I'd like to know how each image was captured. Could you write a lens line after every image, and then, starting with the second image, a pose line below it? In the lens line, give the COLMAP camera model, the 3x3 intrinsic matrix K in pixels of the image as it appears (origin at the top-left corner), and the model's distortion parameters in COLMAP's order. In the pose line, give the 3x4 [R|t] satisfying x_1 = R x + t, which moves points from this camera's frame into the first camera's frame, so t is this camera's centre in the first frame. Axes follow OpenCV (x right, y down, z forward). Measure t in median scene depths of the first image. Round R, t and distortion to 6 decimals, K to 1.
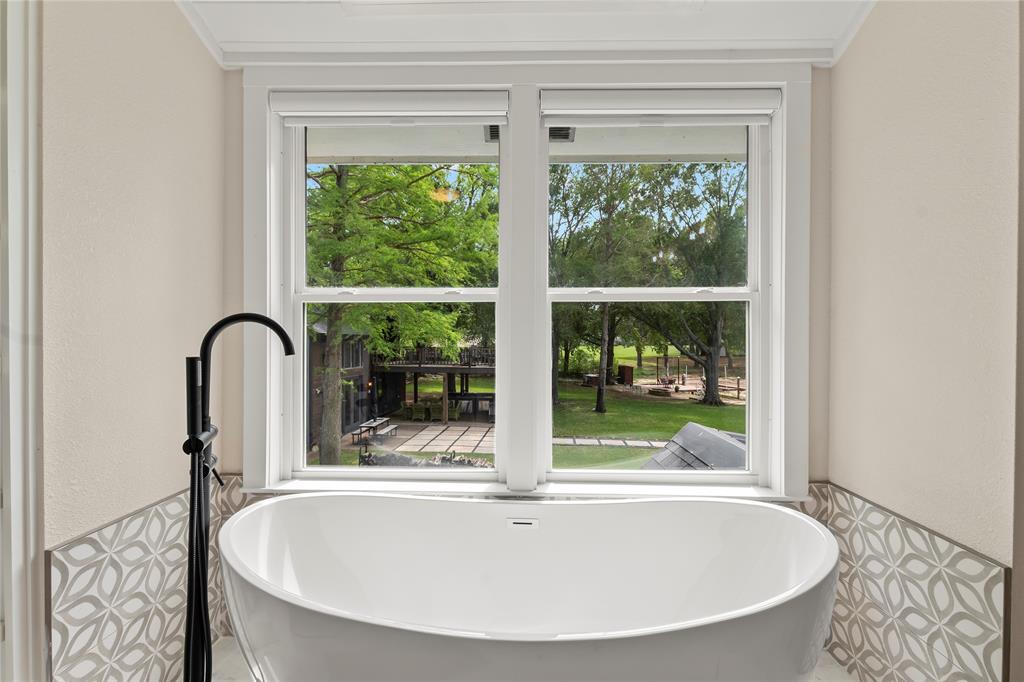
lens RADIAL K [[444.3, 0, 509.1], [0, 444.3, 341.8], [0, 0, 1]] dist [0.002021, -0.001444]
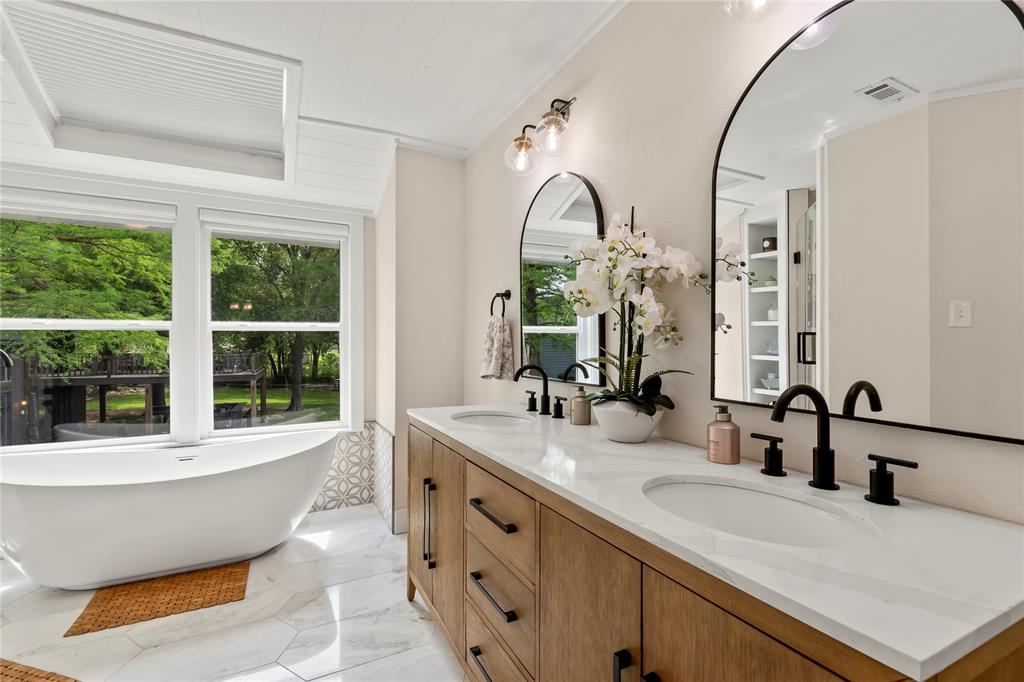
lens RADIAL K [[444.3, 0, 518.0], [0, 444.3, 343.9], [0, 0, 1]] dist [0.002021, -0.001444]
pose [[0.854973, -0.005538, 0.518642, 0.023654], [0.005800, 0.999983, 0.001116, -0.003855], [-0.518639, 0.002055, 0.854991, -0.113885]]
